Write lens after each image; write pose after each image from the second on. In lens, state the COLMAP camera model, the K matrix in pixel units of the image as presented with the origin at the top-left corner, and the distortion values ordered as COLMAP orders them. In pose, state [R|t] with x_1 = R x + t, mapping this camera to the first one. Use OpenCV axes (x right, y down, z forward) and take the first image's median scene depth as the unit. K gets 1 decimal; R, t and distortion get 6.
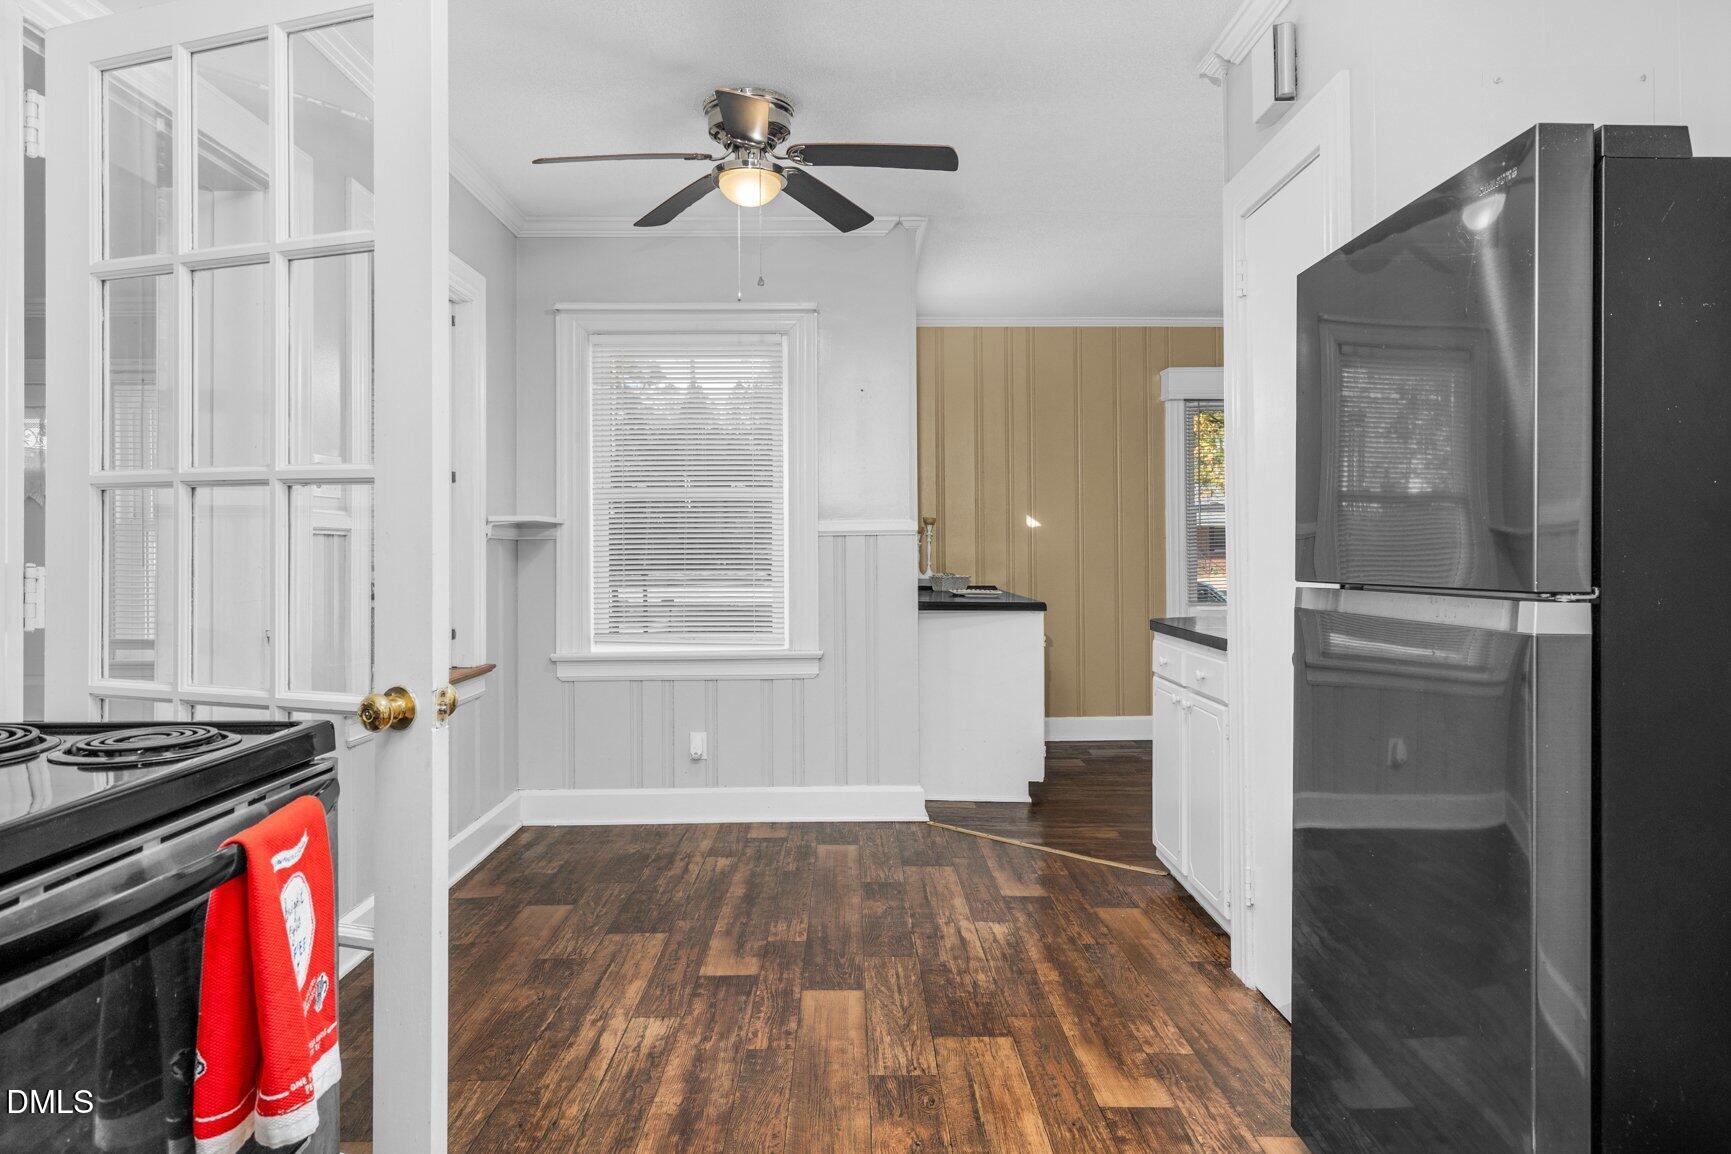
lens RADIAL K [[1141.6, 0, 870.9], [0, 1141.6, 545.9], [0, 0, 1]] dist [-0.000554, -0.001503]
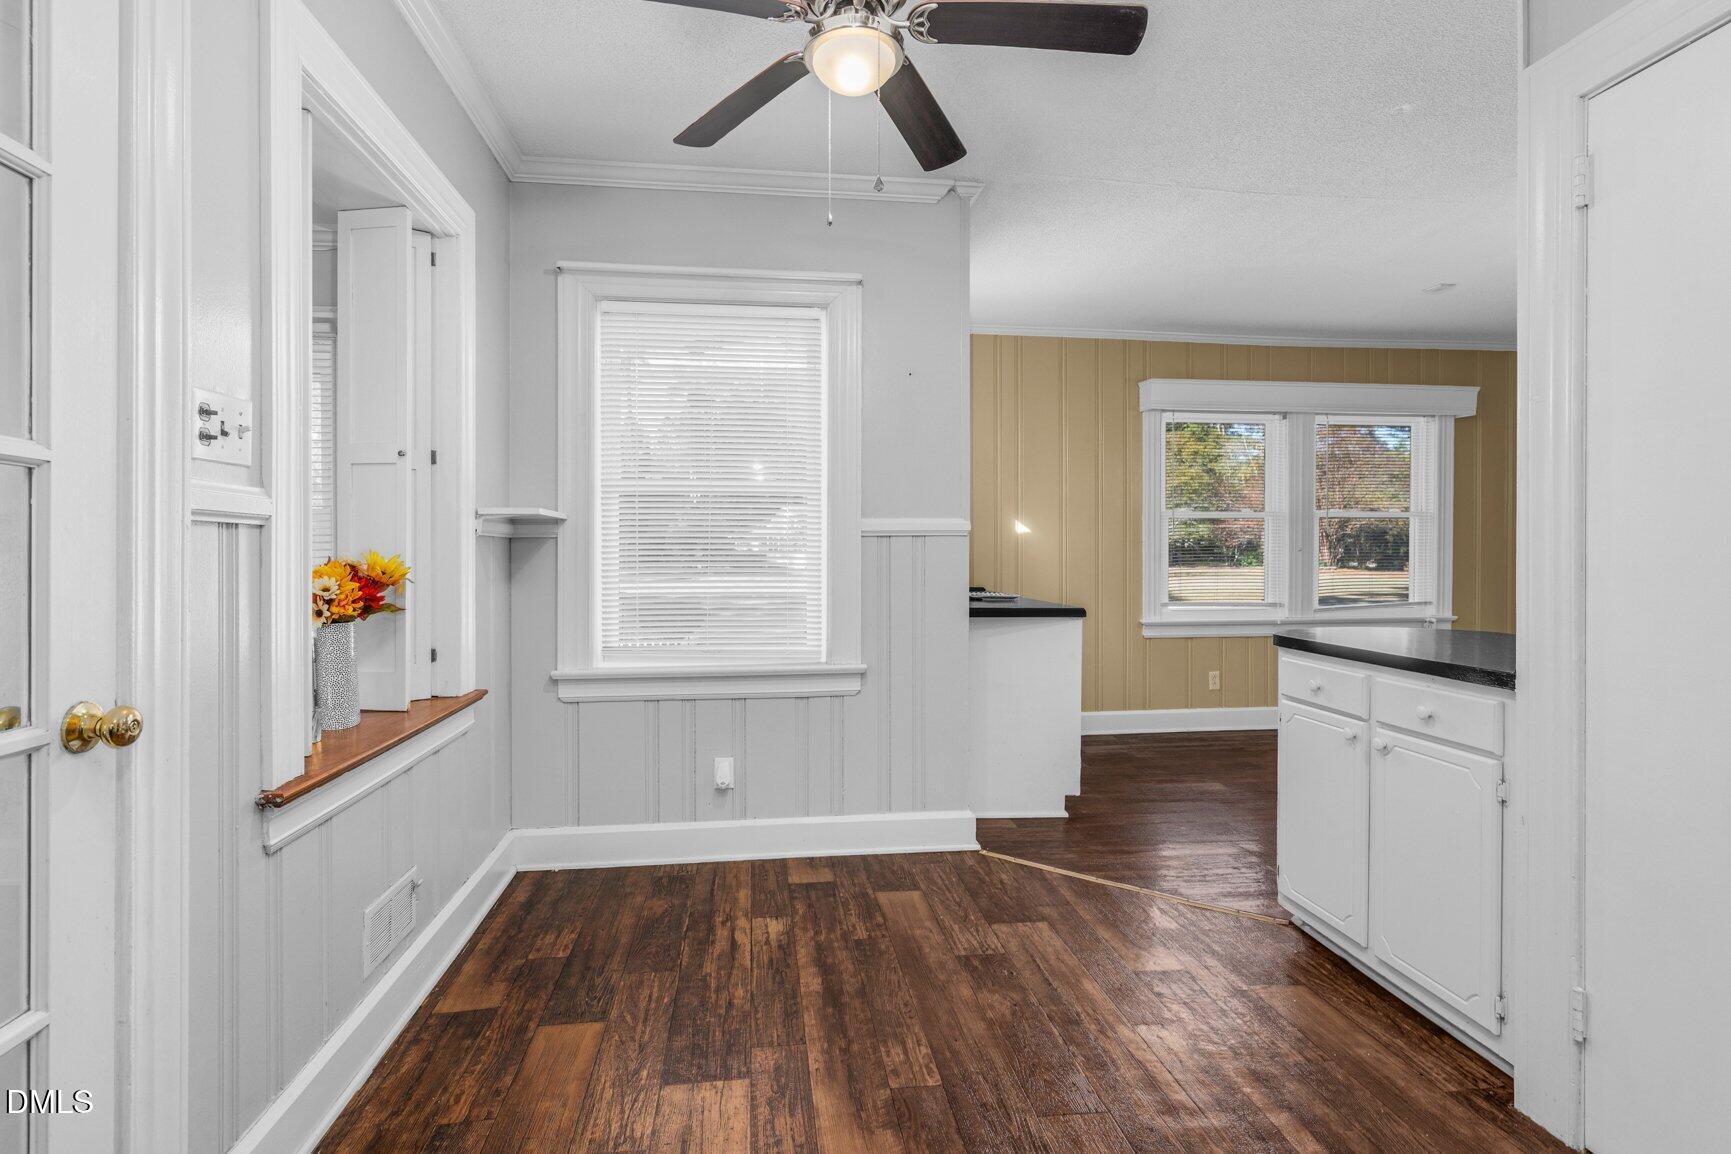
lens RADIAL K [[876.3, 0, 869.3], [0, 876.3, 563.1], [0, 0, 1]] dist [-0.005561, -0.000524]
pose [[0.993084, 0.004441, 0.117320, -0.129933], [-0.006395, 0.999847, 0.016288, 0.001182], [-0.117229, -0.016926, 0.992961, 0.344205]]
